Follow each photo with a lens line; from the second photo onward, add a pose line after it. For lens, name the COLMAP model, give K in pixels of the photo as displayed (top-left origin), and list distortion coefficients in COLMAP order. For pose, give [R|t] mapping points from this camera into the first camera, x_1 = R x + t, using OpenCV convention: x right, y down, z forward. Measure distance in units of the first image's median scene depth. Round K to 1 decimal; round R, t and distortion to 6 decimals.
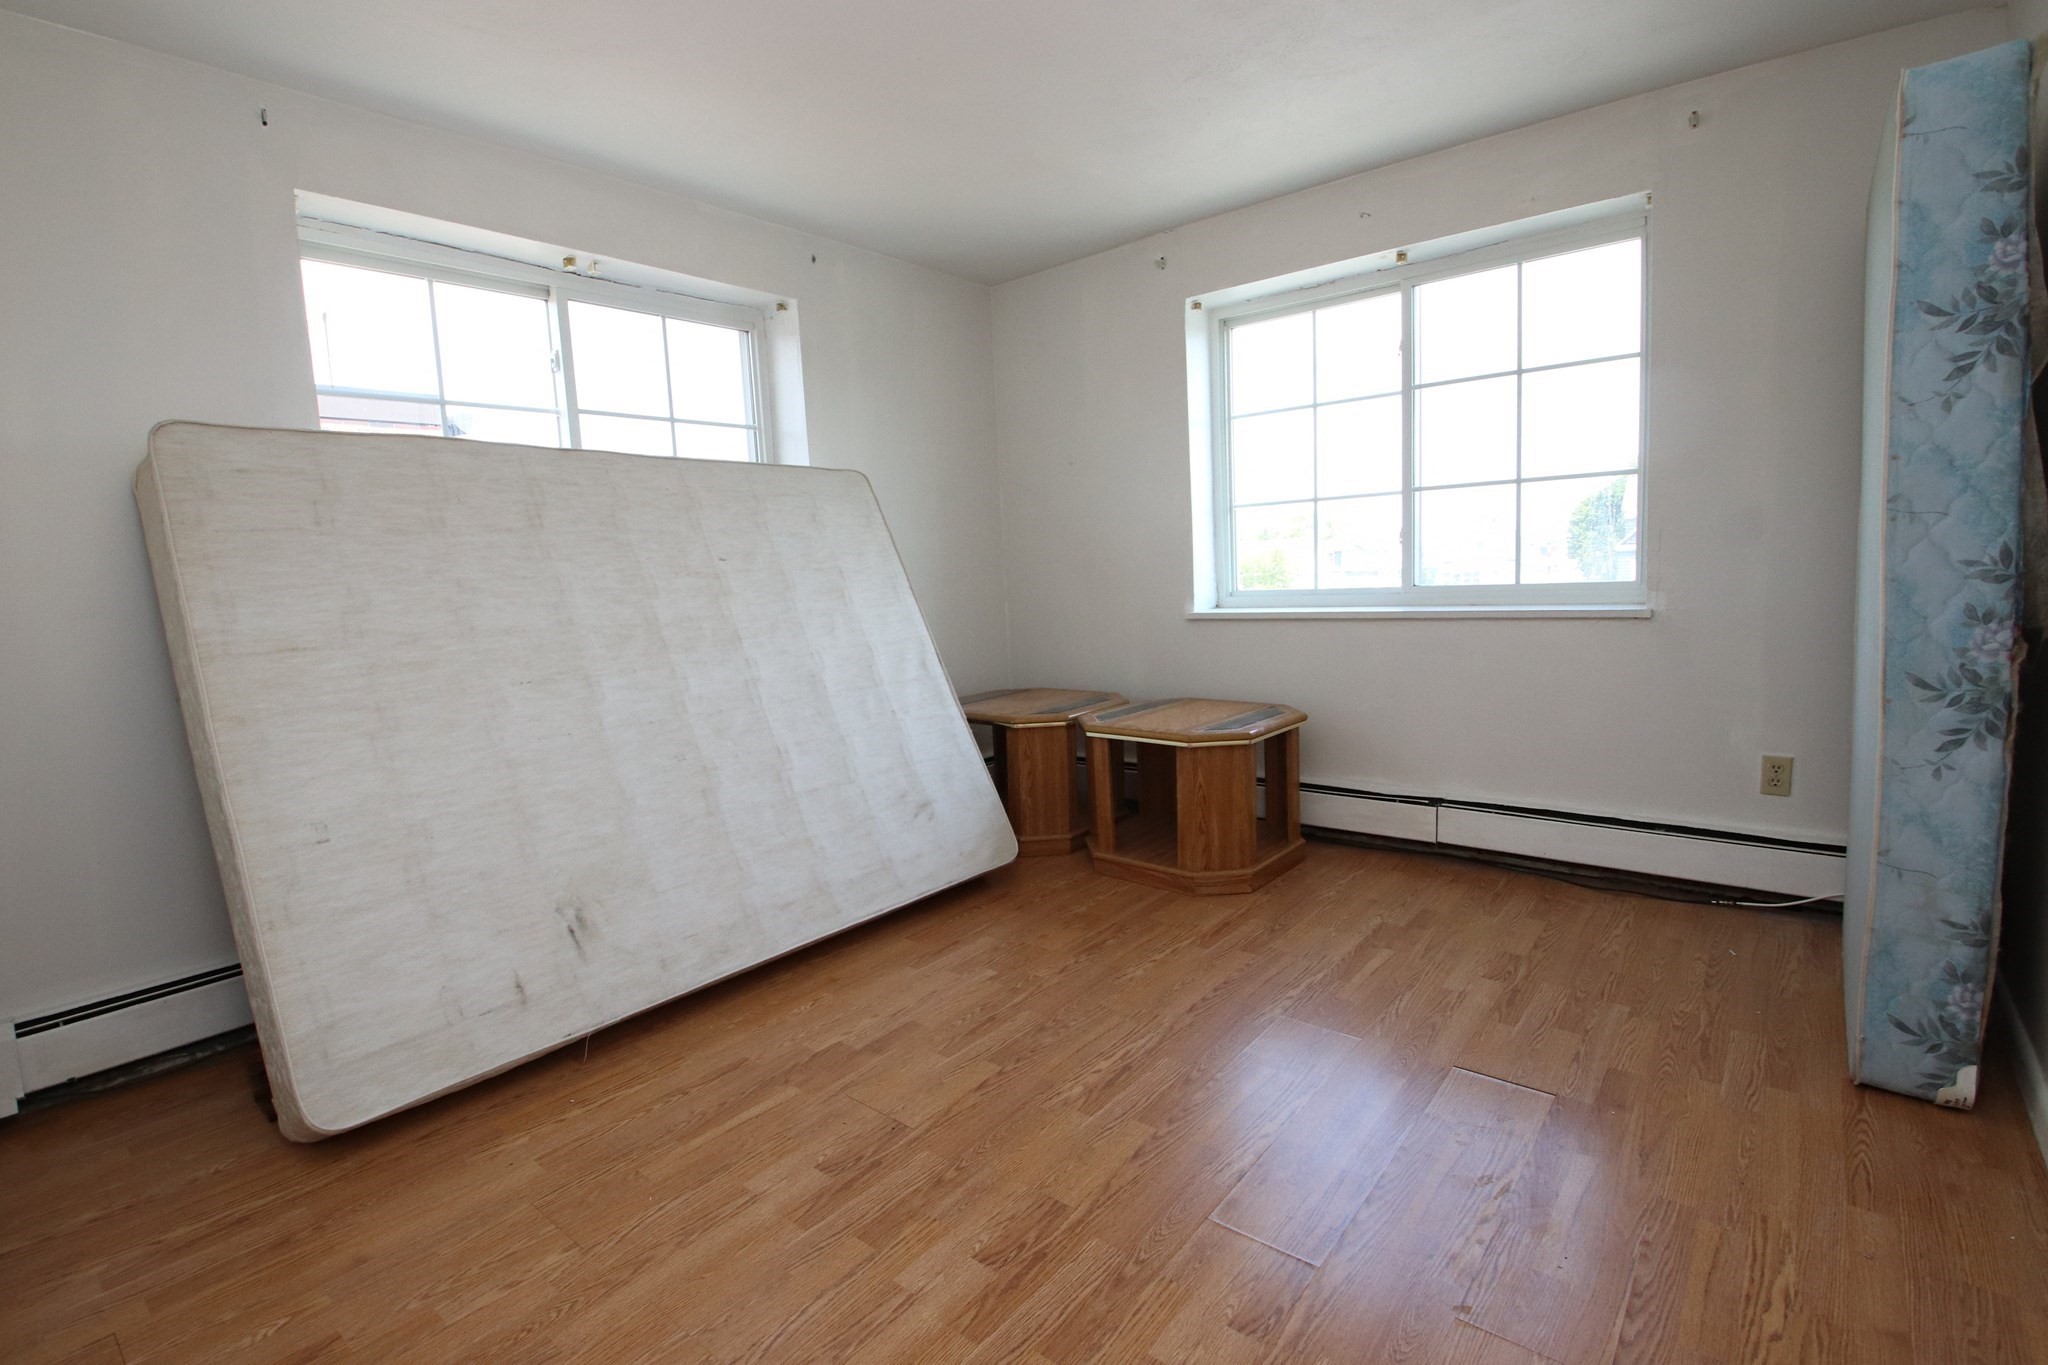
lens RADIAL K [[975.8, 0, 1021.4], [0, 975.8, 669.2], [0, 0, 1]] dist [0.014037, -0.023895]
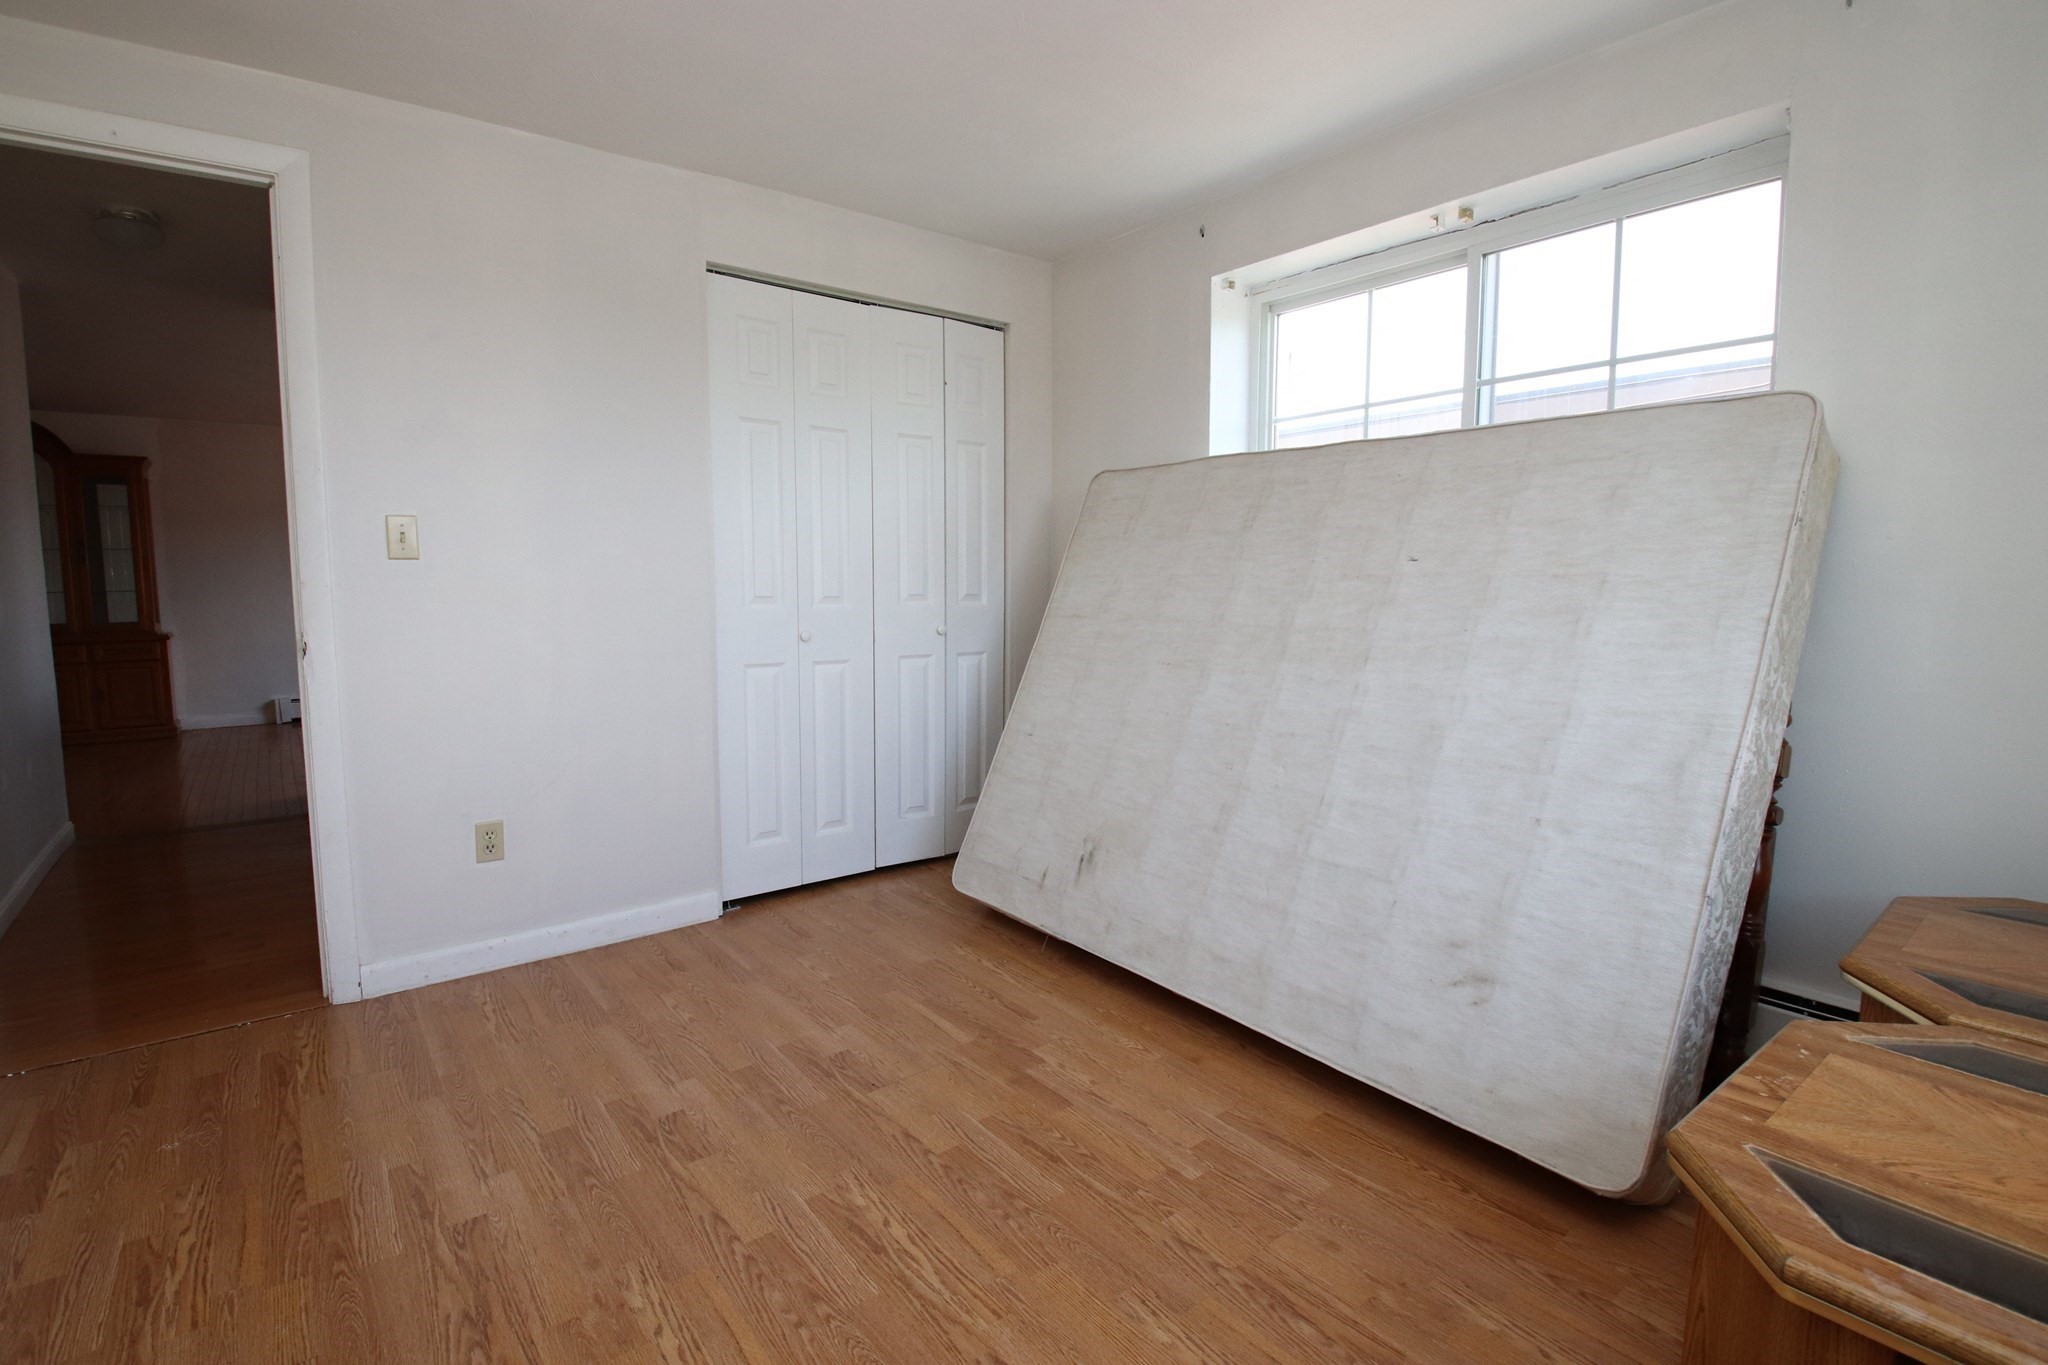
lens RADIAL K [[975.8, 0, 1021.4], [0, 975.8, 669.2], [0, 0, 1]] dist [0.014037, -0.023895]
pose [[-0.236424, 0.137380, -0.961889, 0.676830], [-0.091214, 0.982445, 0.162735, -0.155912], [0.967359, 0.126212, -0.219742, 1.091632]]
